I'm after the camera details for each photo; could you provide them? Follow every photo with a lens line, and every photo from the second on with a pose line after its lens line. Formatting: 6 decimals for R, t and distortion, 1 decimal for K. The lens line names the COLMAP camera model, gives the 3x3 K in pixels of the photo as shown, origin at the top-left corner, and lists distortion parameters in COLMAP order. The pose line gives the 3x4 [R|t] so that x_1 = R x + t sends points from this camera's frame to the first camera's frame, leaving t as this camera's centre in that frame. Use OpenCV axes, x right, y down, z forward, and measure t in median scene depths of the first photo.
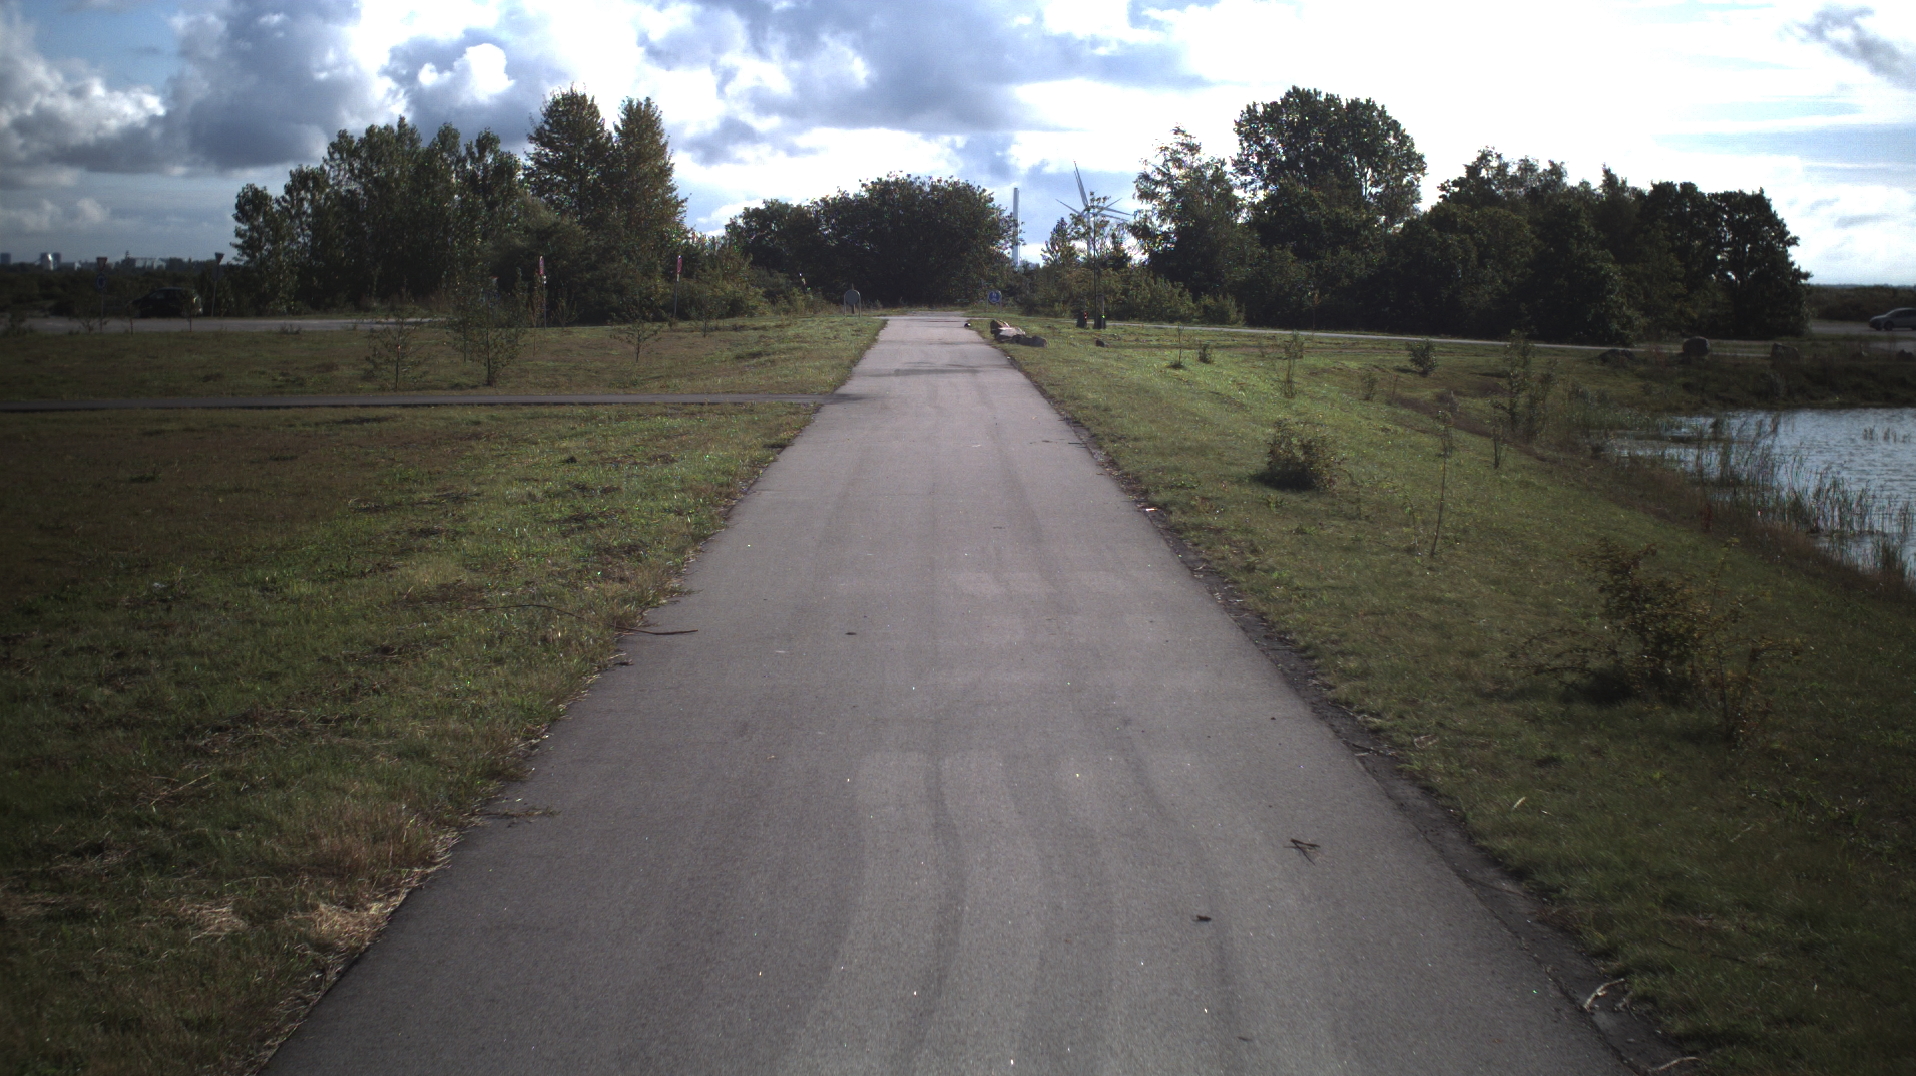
lens RADIAL K [[3415.6, 0, 984.8], [0, 3415.6, 535.0], [0, 0, 1]] dist [-0.310881, 0.469525]
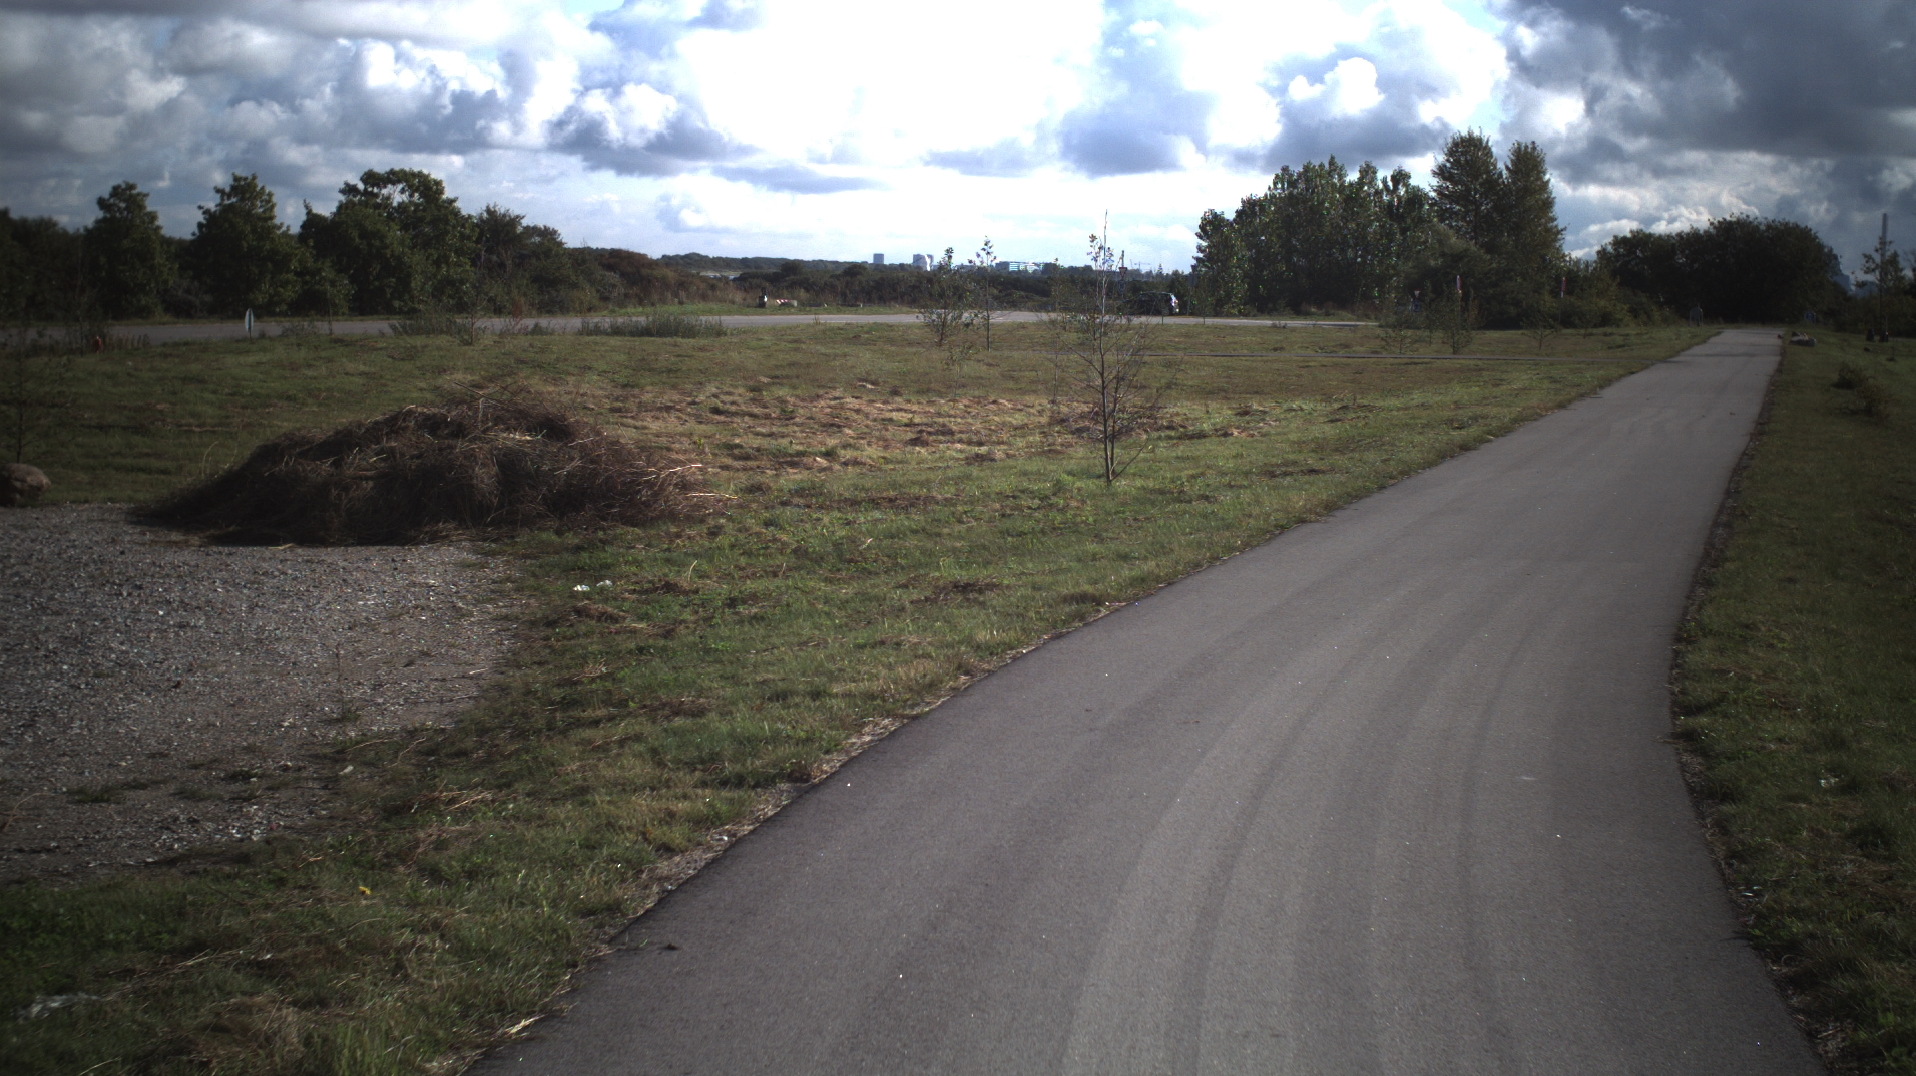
lens RADIAL K [[3415.6, 0, 984.8], [0, 3415.6, 535.0], [0, 0, 1]] dist [-0.310881, 0.469525]
pose [[0.967987, 0.033606, -0.248741, 0.015588], [-0.034648, 0.999400, 0.000188, 0.018086], [0.248598, 0.008437, 0.968570, -0.234857]]
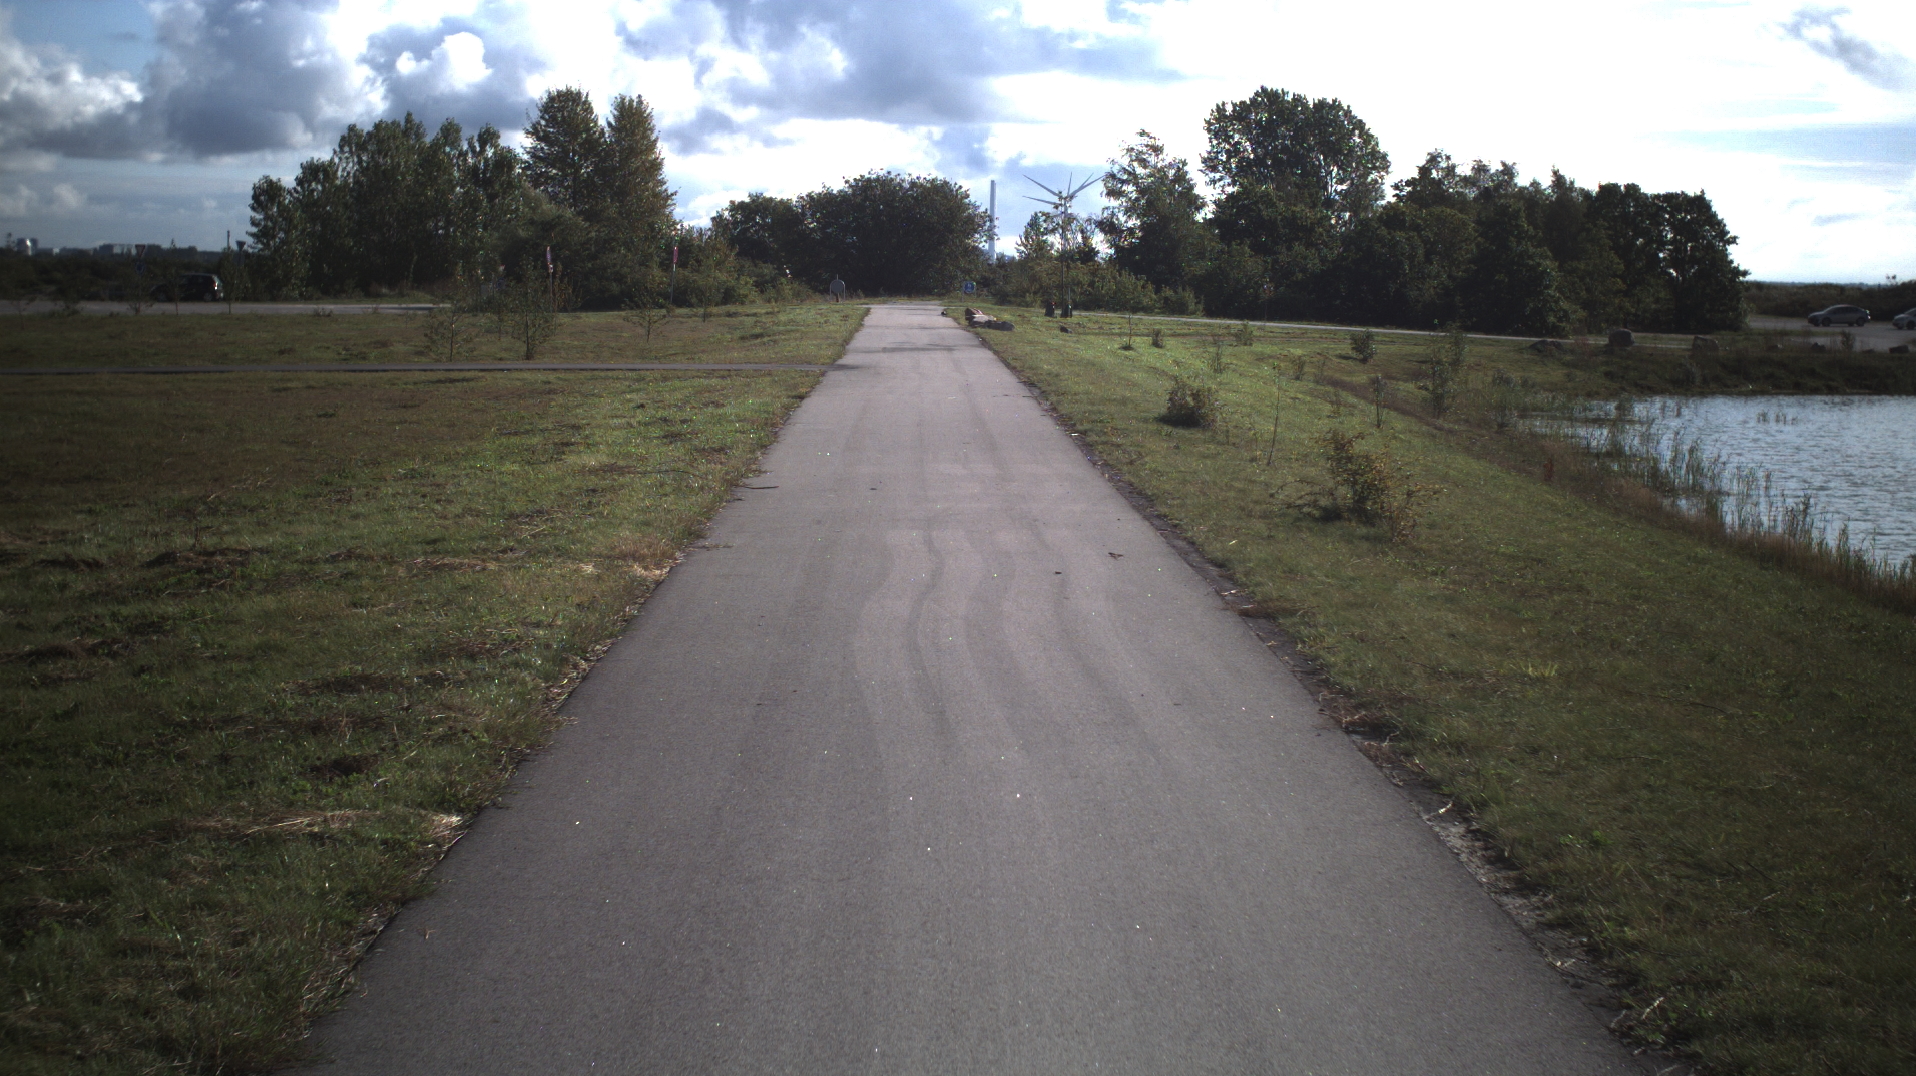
lens RADIAL K [[3415.6, 0, 984.8], [0, 3415.6, 535.0], [0, 0, 1]] dist [-0.310881, 0.469525]
pose [[0.999948, 0.006973, 0.007465, 0.000159], [-0.006989, 0.999973, 0.002238, 0.004550], [-0.007449, -0.002290, 0.999970, -0.059182]]
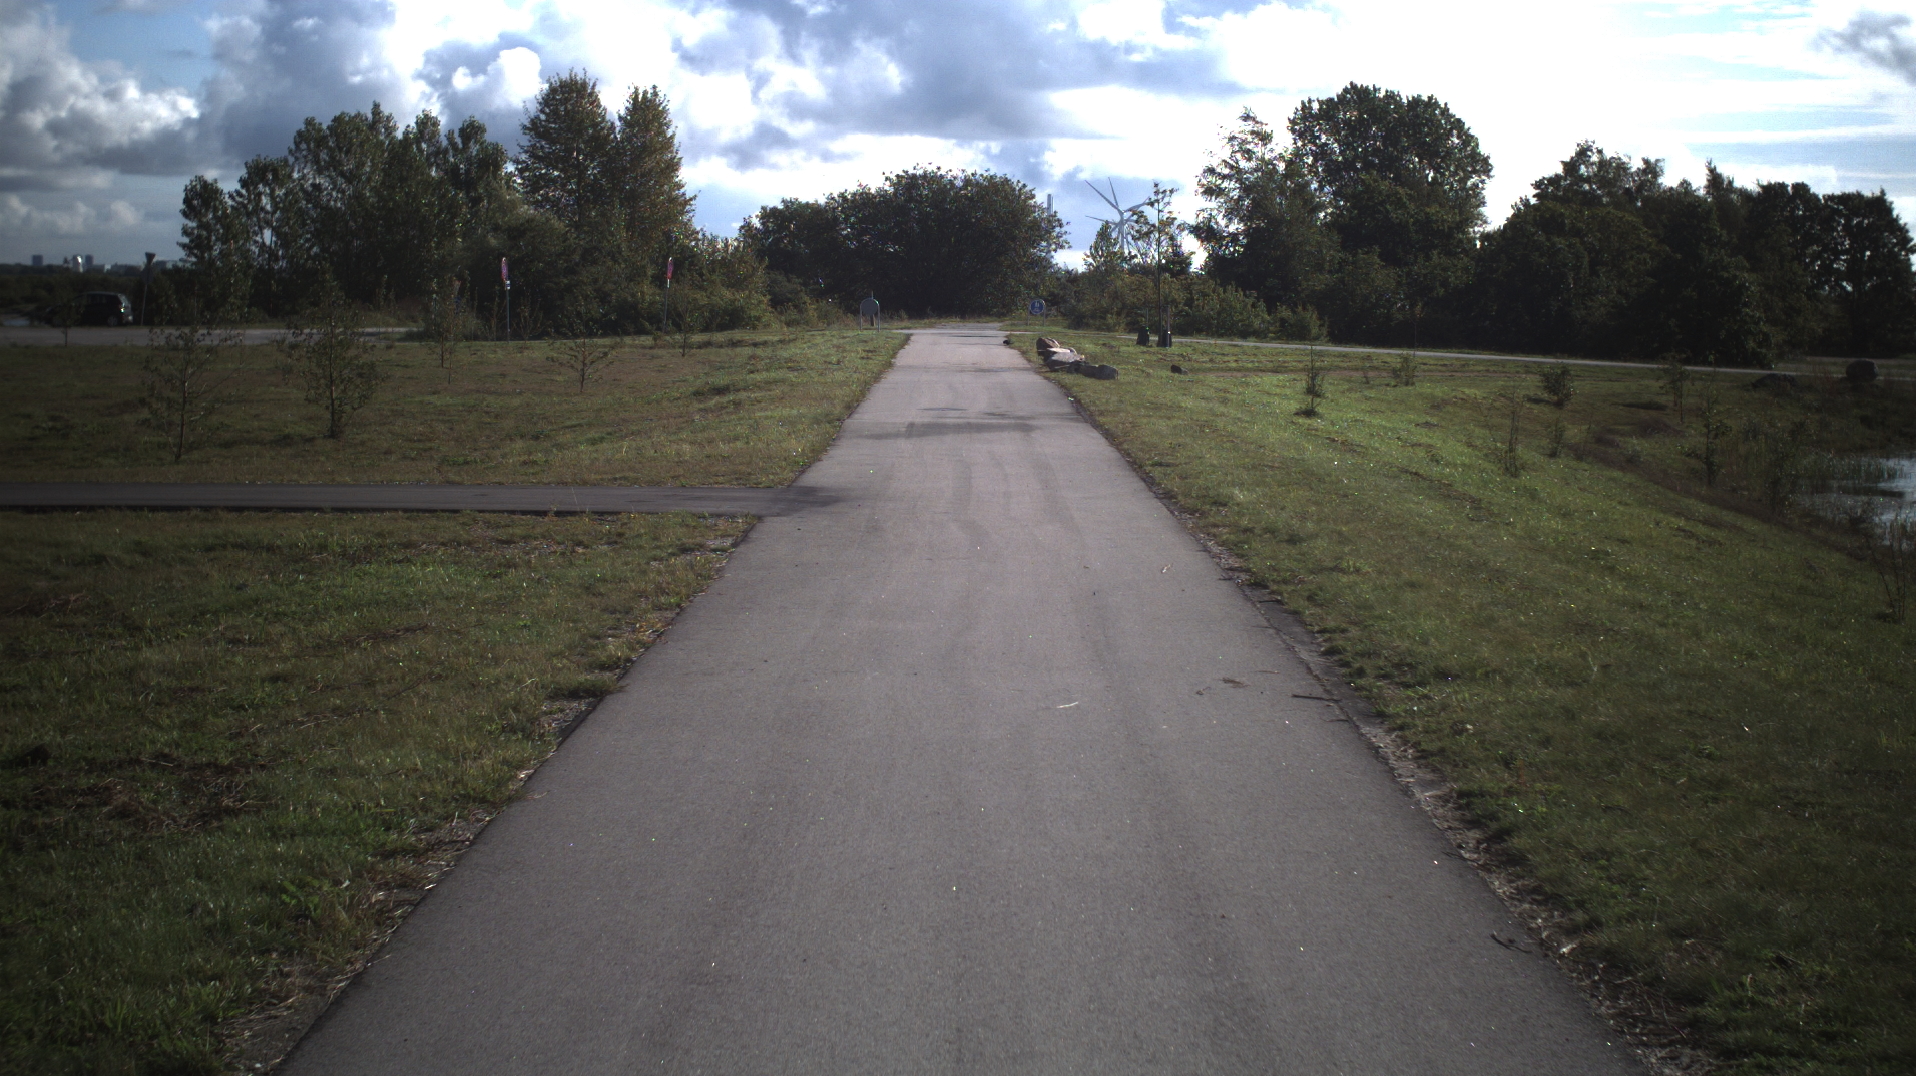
lens RADIAL K [[3415.6, 0, 984.8], [0, 3415.6, 535.0], [0, 0, 1]] dist [-0.310881, 0.469525]
pose [[0.999944, 0.004829, -0.009409, -0.001708], [-0.004846, 0.999987, -0.001815, -0.009097], [0.009400, 0.001860, 0.999954, 0.118561]]
